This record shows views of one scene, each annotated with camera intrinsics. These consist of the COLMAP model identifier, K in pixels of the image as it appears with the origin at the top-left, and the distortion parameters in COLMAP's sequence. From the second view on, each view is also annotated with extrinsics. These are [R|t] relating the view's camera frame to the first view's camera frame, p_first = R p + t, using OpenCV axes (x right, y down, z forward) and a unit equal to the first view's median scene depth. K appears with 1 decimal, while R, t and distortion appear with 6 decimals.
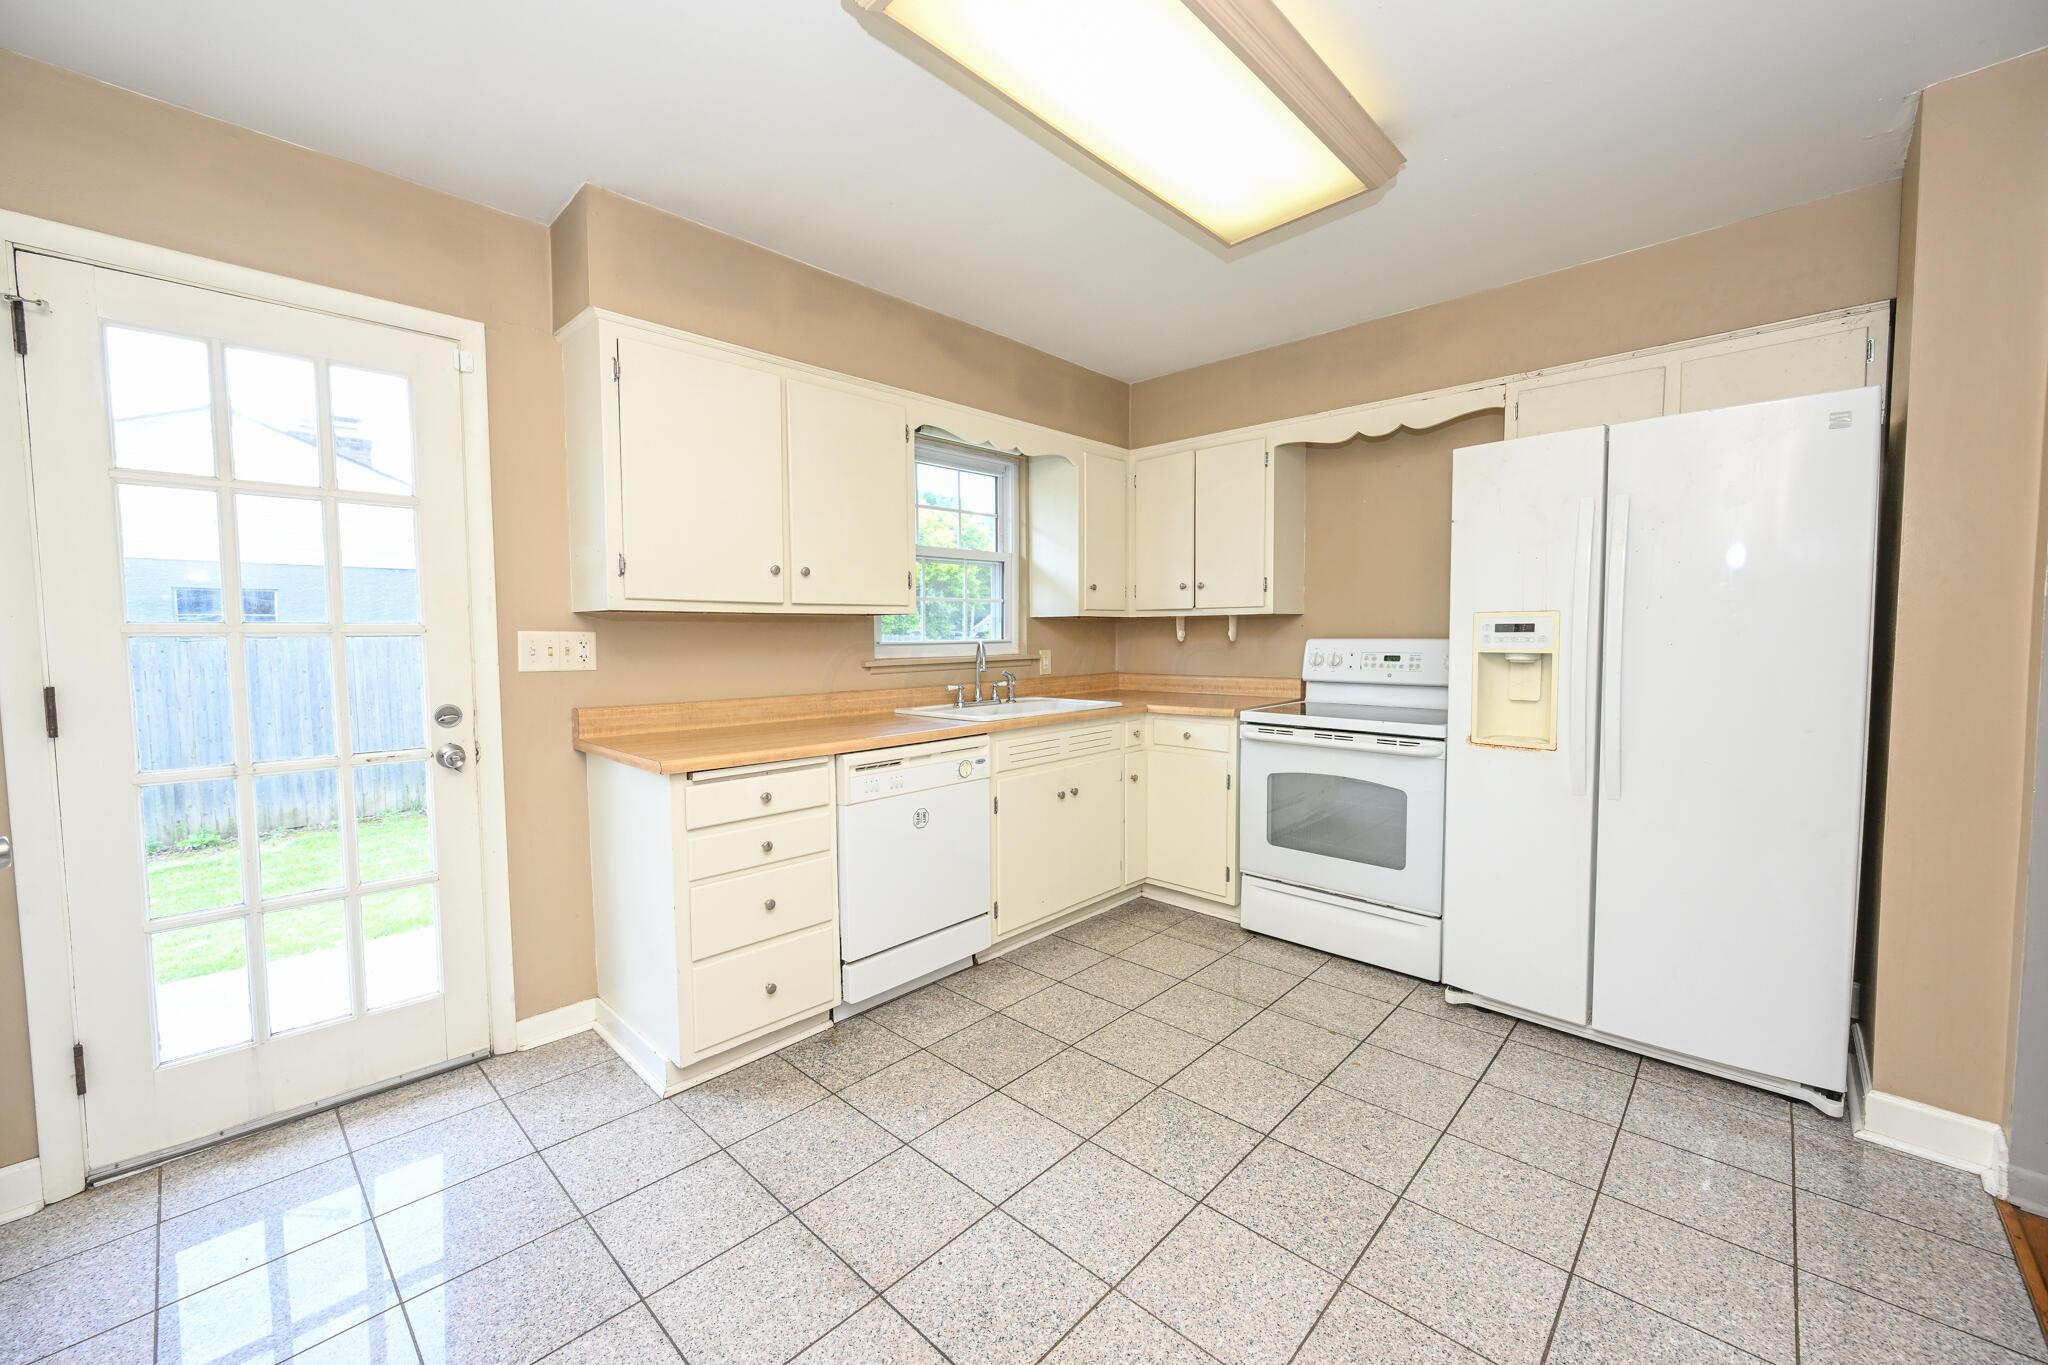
lens RADIAL K [[795.2, 0, 1019.9], [0, 795.2, 678.0], [0, 0, 1]] dist [-0.001678, -0.000309]
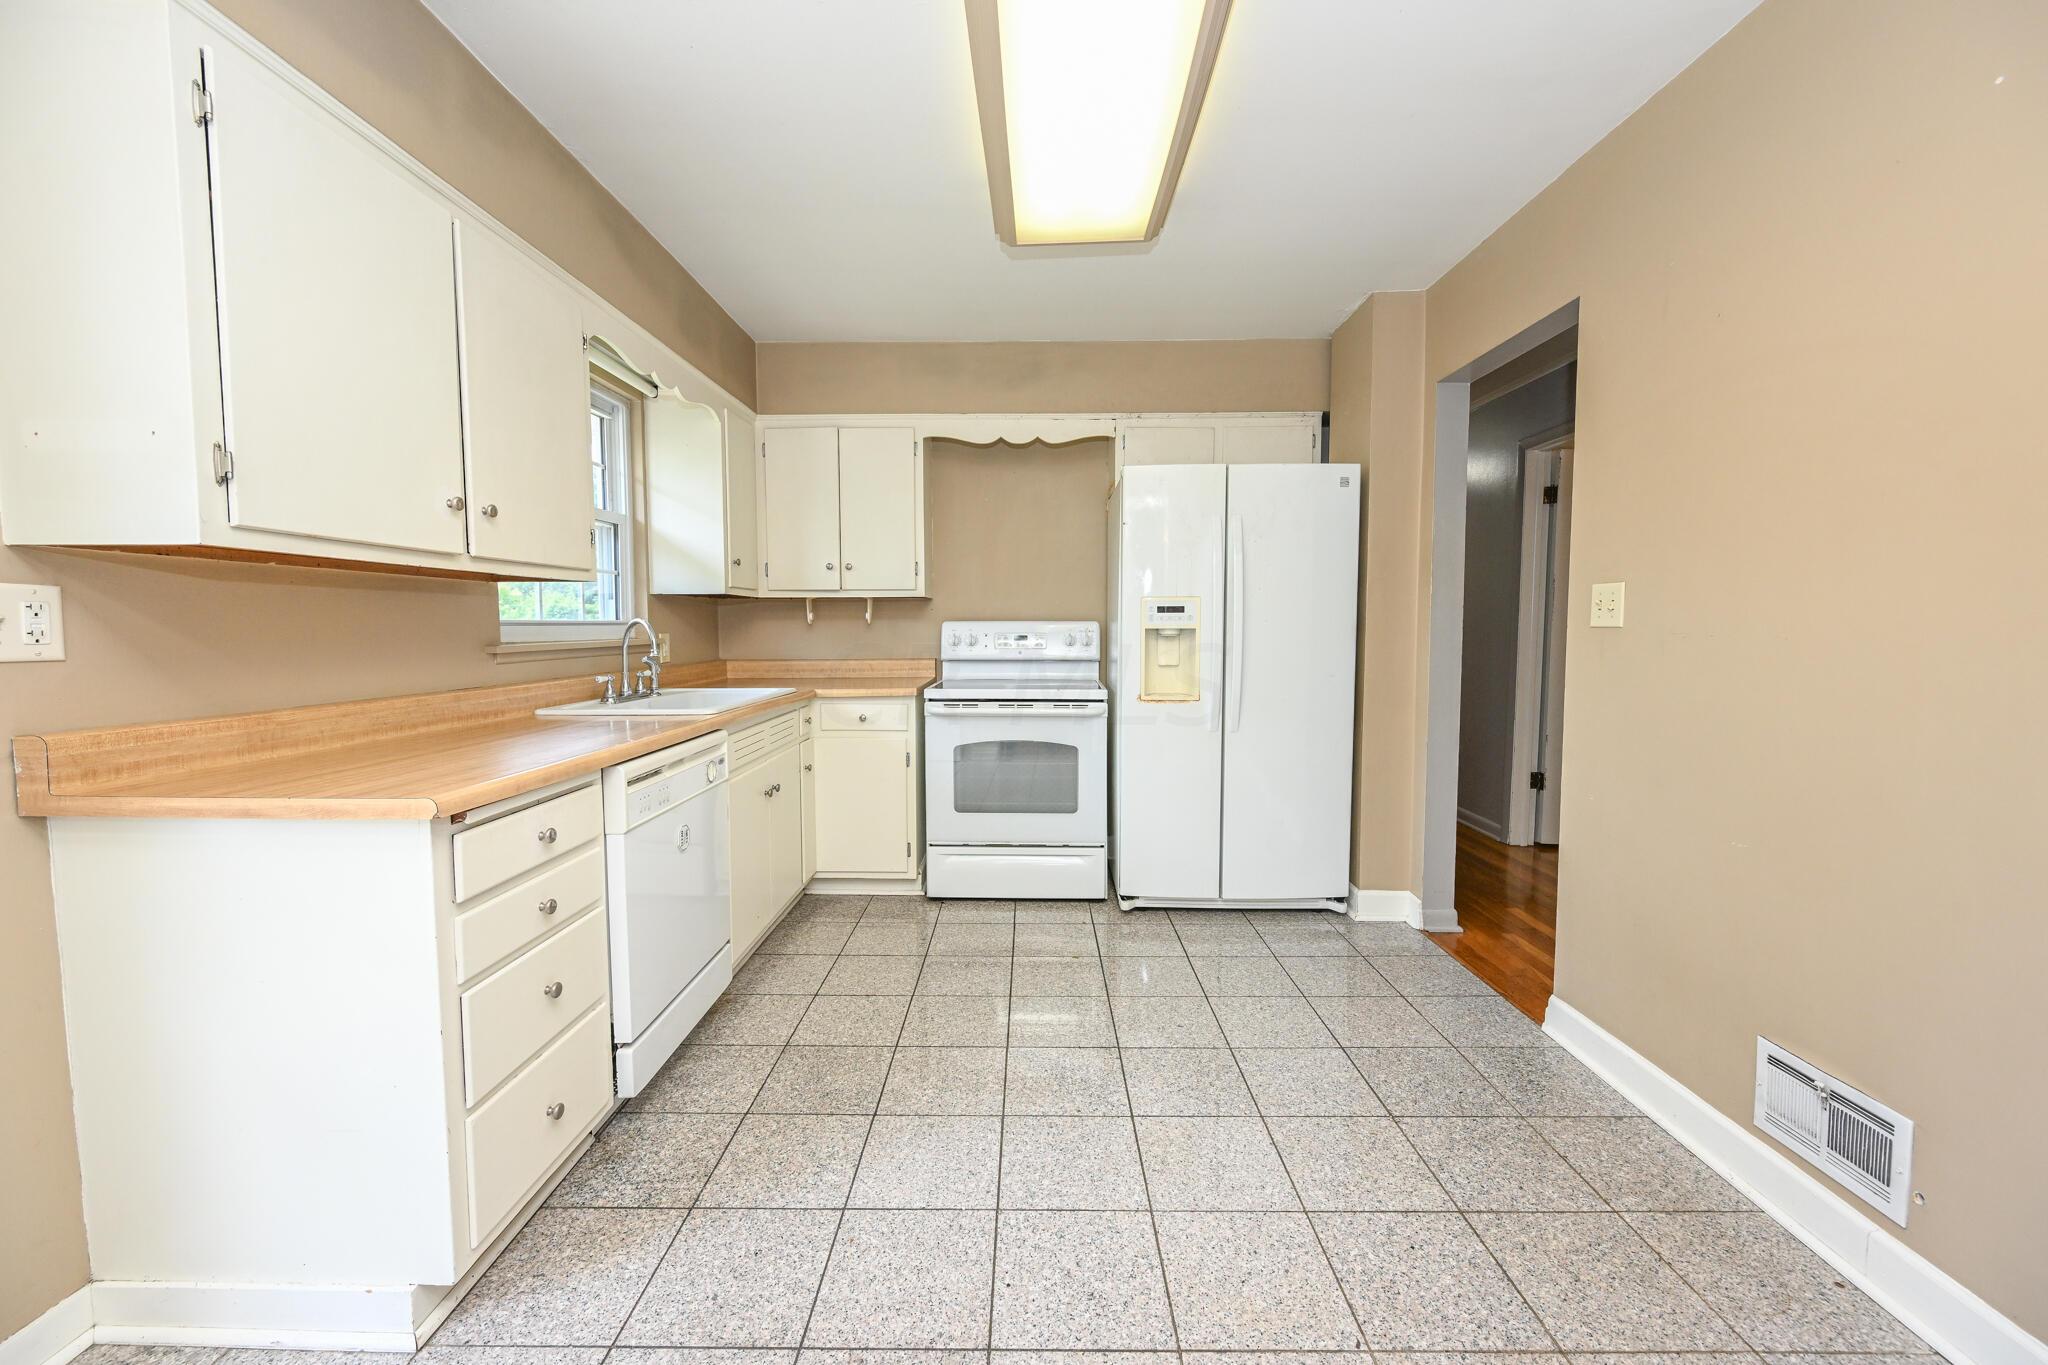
lens RADIAL K [[795.2, 0, 1019.9], [0, 795.2, 678.0], [0, 0, 1]] dist [-0.001678, -0.000309]
pose [[0.734581, -0.039989, 0.677342, -0.398245], [0.035759, 0.999156, 0.020208, 0.012717], [-0.677578, 0.009377, 0.735391, 0.183427]]
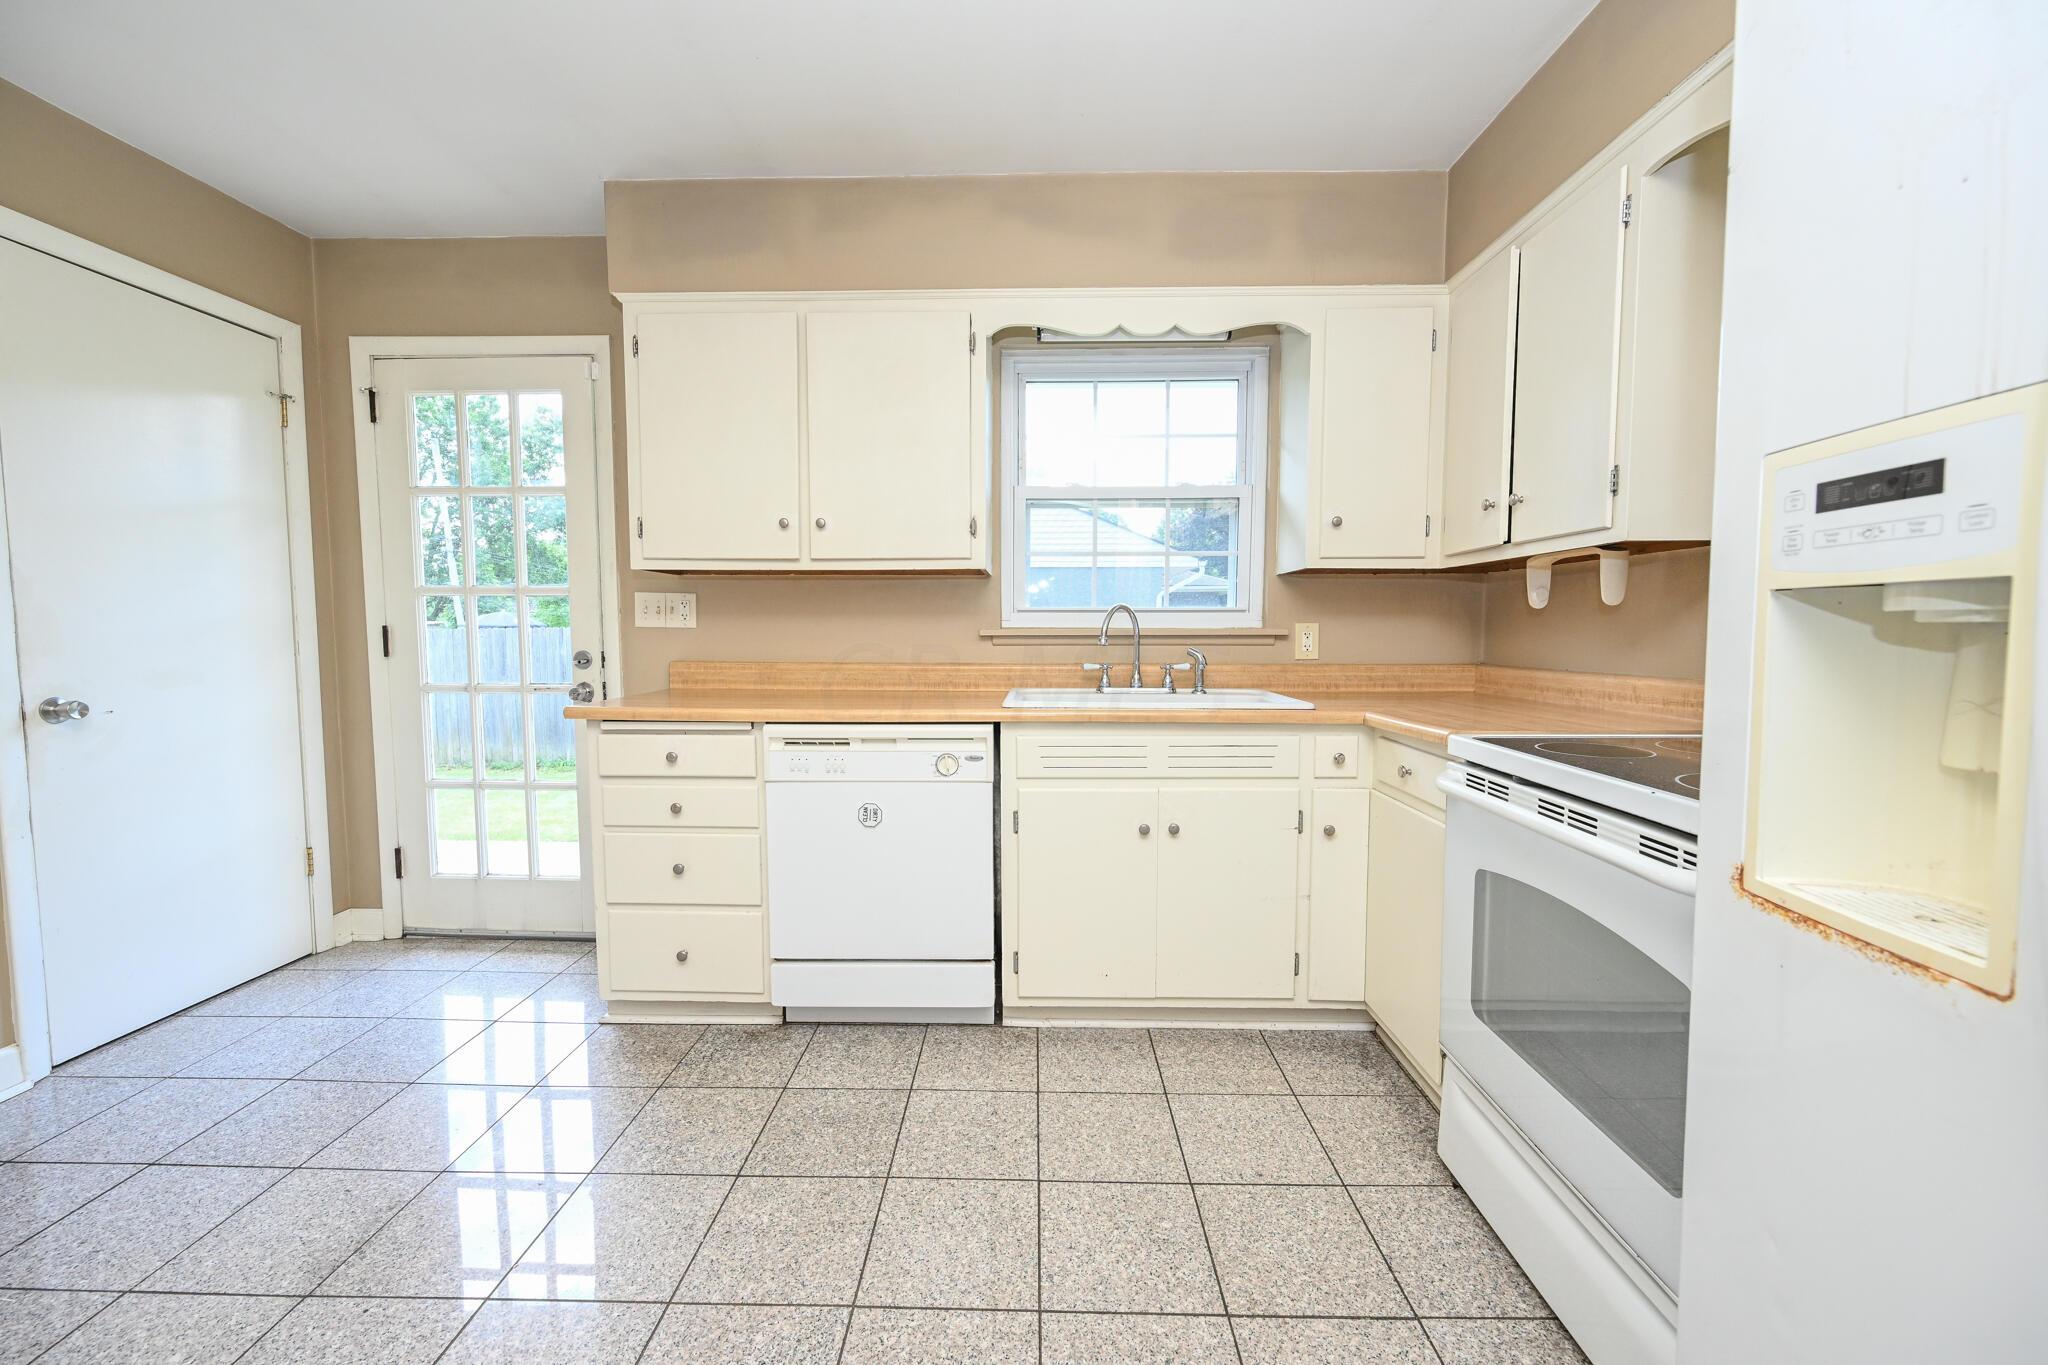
lens RADIAL K [[797.2, 0, 1020.5], [0, 797.2, 682.4], [0, 0, 1]] dist [-0.001720, -0.000048]
pose [[0.674162, 0.058262, -0.736282, 0.557054], [-0.048150, 0.998230, 0.034902, 0.004702], [0.737013, 0.011922, 0.675774, 0.546183]]
